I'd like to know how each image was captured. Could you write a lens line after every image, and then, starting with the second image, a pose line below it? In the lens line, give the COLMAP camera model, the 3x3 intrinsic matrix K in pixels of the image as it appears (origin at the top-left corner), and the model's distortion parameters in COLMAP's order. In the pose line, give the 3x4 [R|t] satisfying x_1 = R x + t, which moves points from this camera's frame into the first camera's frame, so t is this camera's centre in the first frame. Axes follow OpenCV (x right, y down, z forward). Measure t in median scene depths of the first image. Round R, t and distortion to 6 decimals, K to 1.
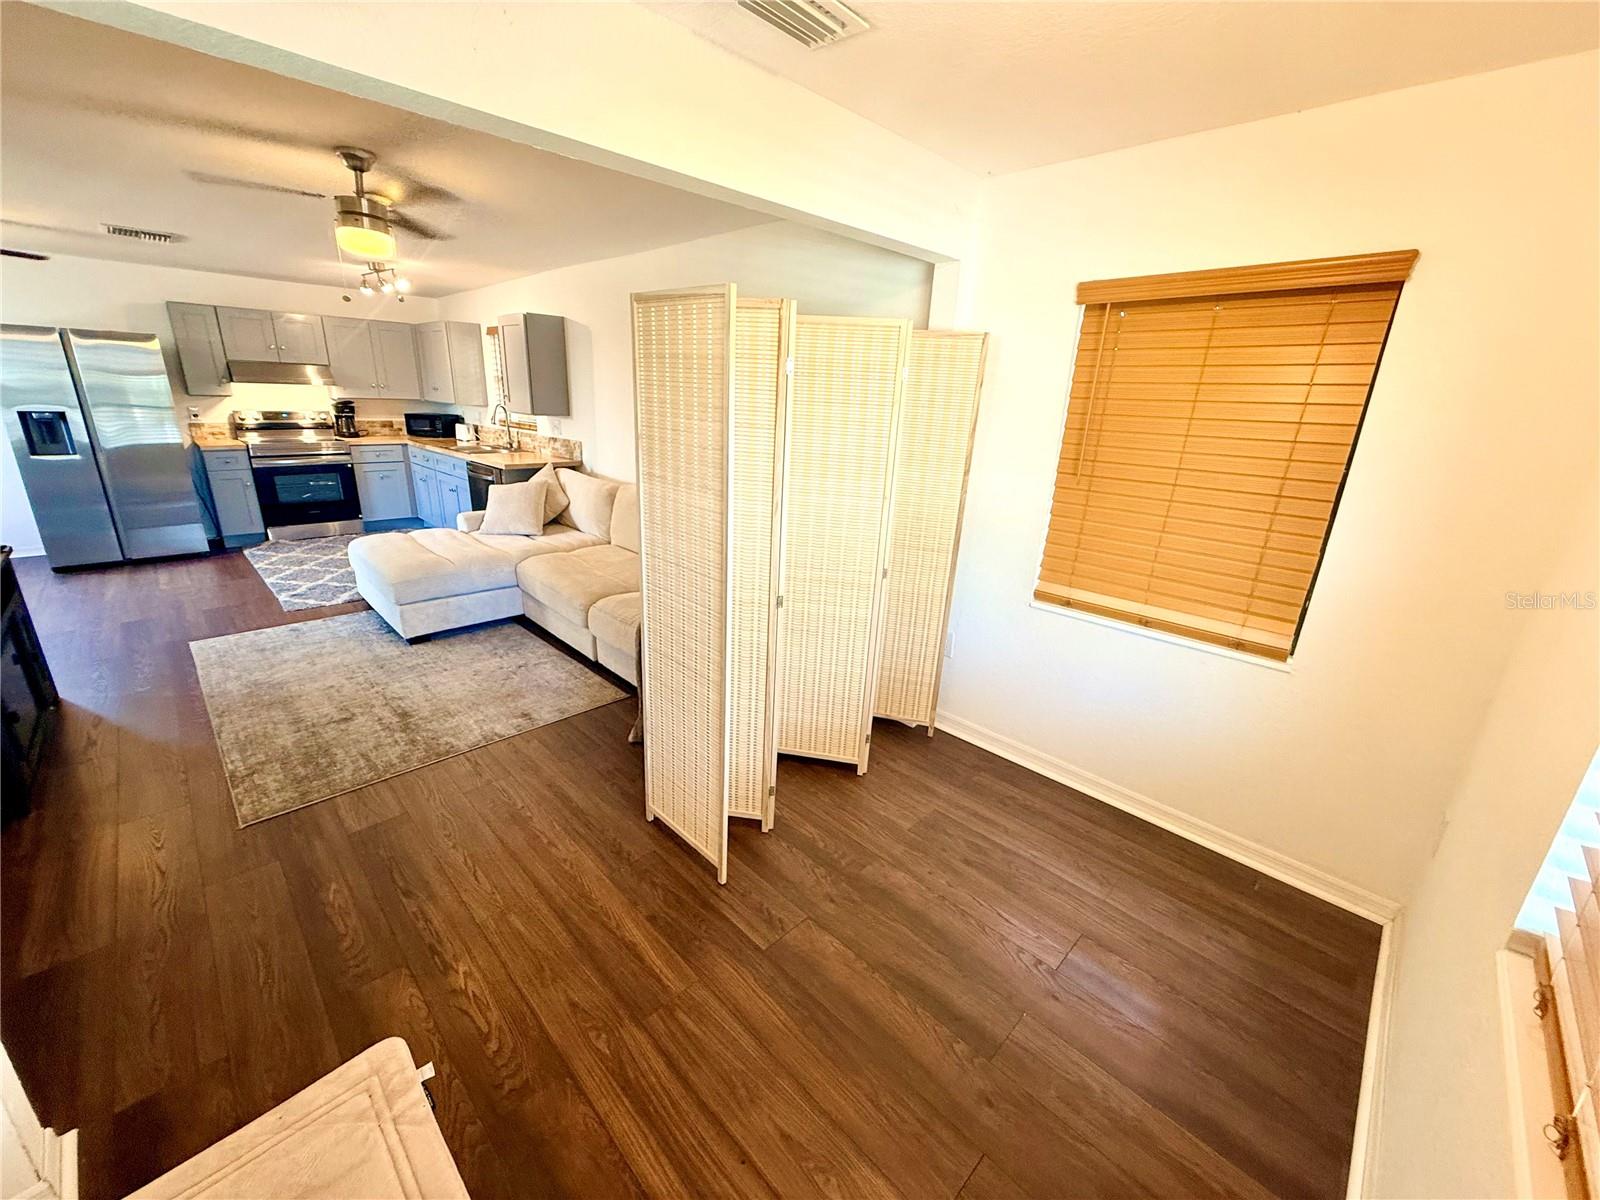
lens RADIAL K [[631.9, 0, 800.0], [0, 631.9, 600.0], [0, 0, 1]] dist [-0.003598, -0.000471]
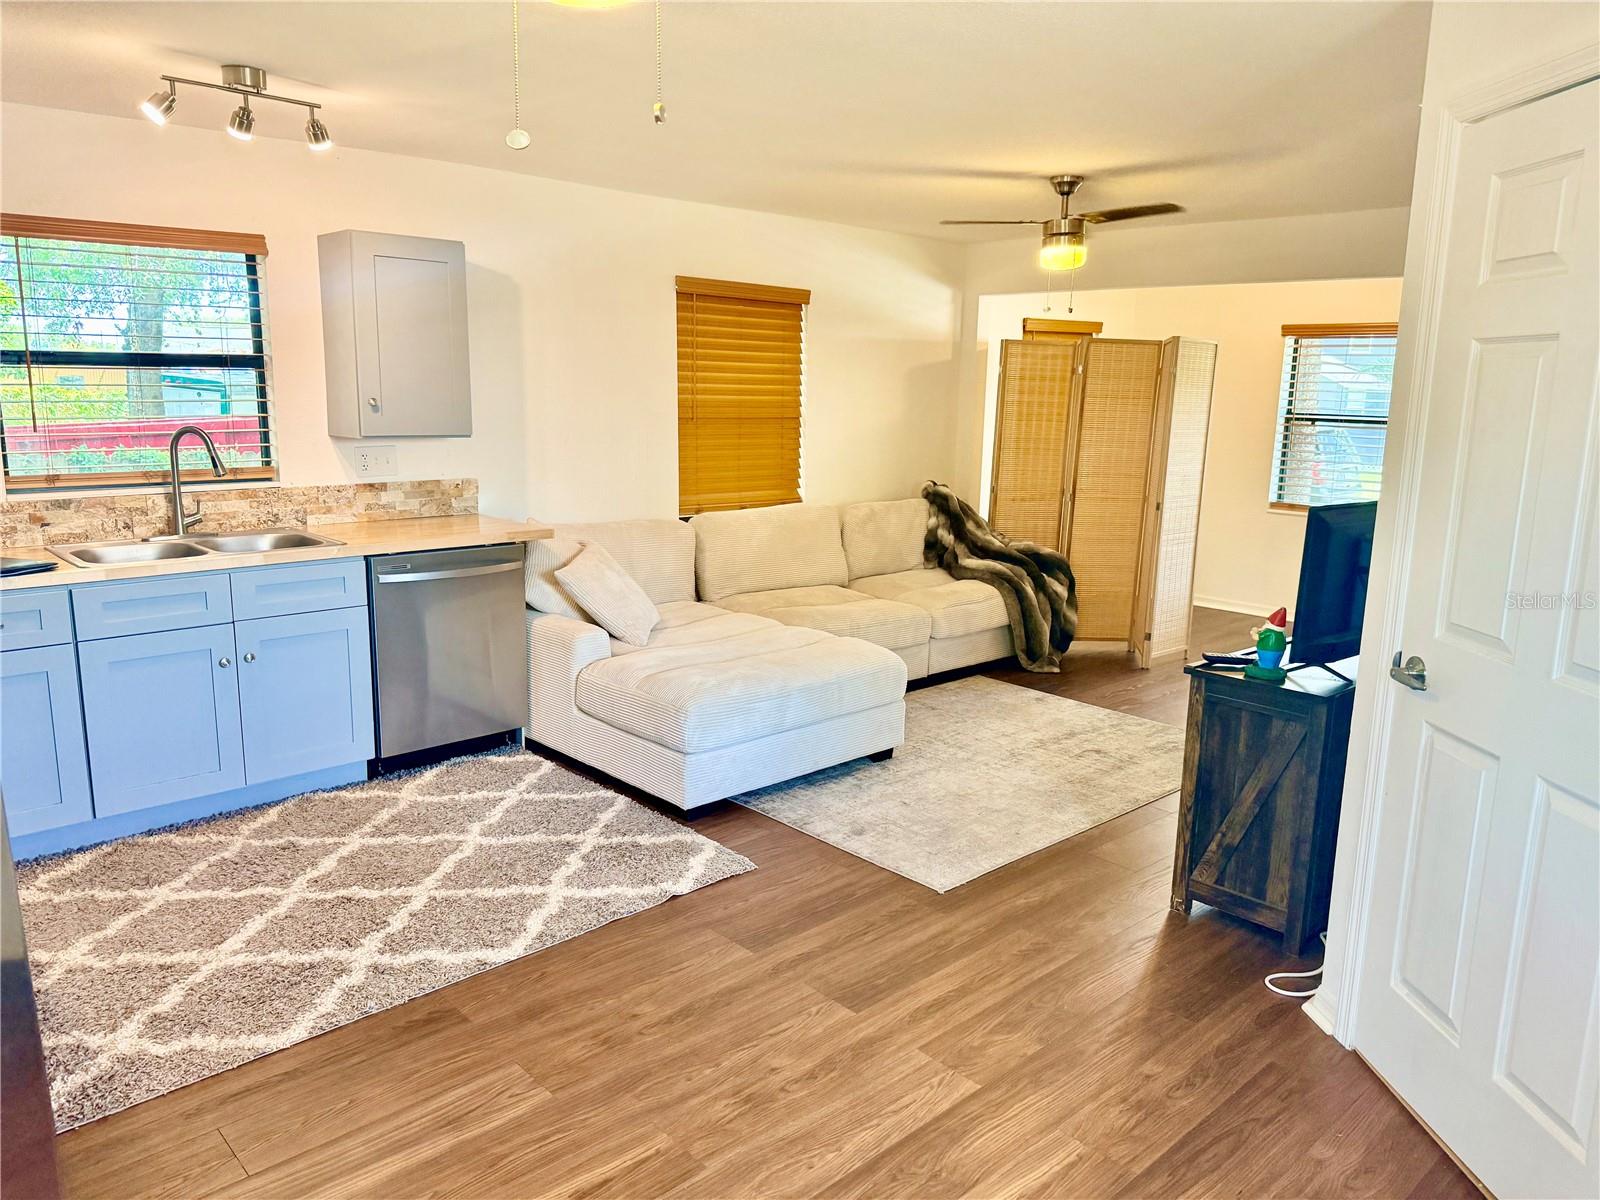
lens RADIAL K [[1120.6, 0, 790.0], [0, 1120.6, 602.7], [0, 0, 1]] dist [0.121319, -0.205744]
pose [[0.044600, -0.231340, 0.971850, -1.377662], [0.295667, 0.932293, 0.208355, -0.292209], [-0.954249, 0.278052, 0.109980, 0.715693]]
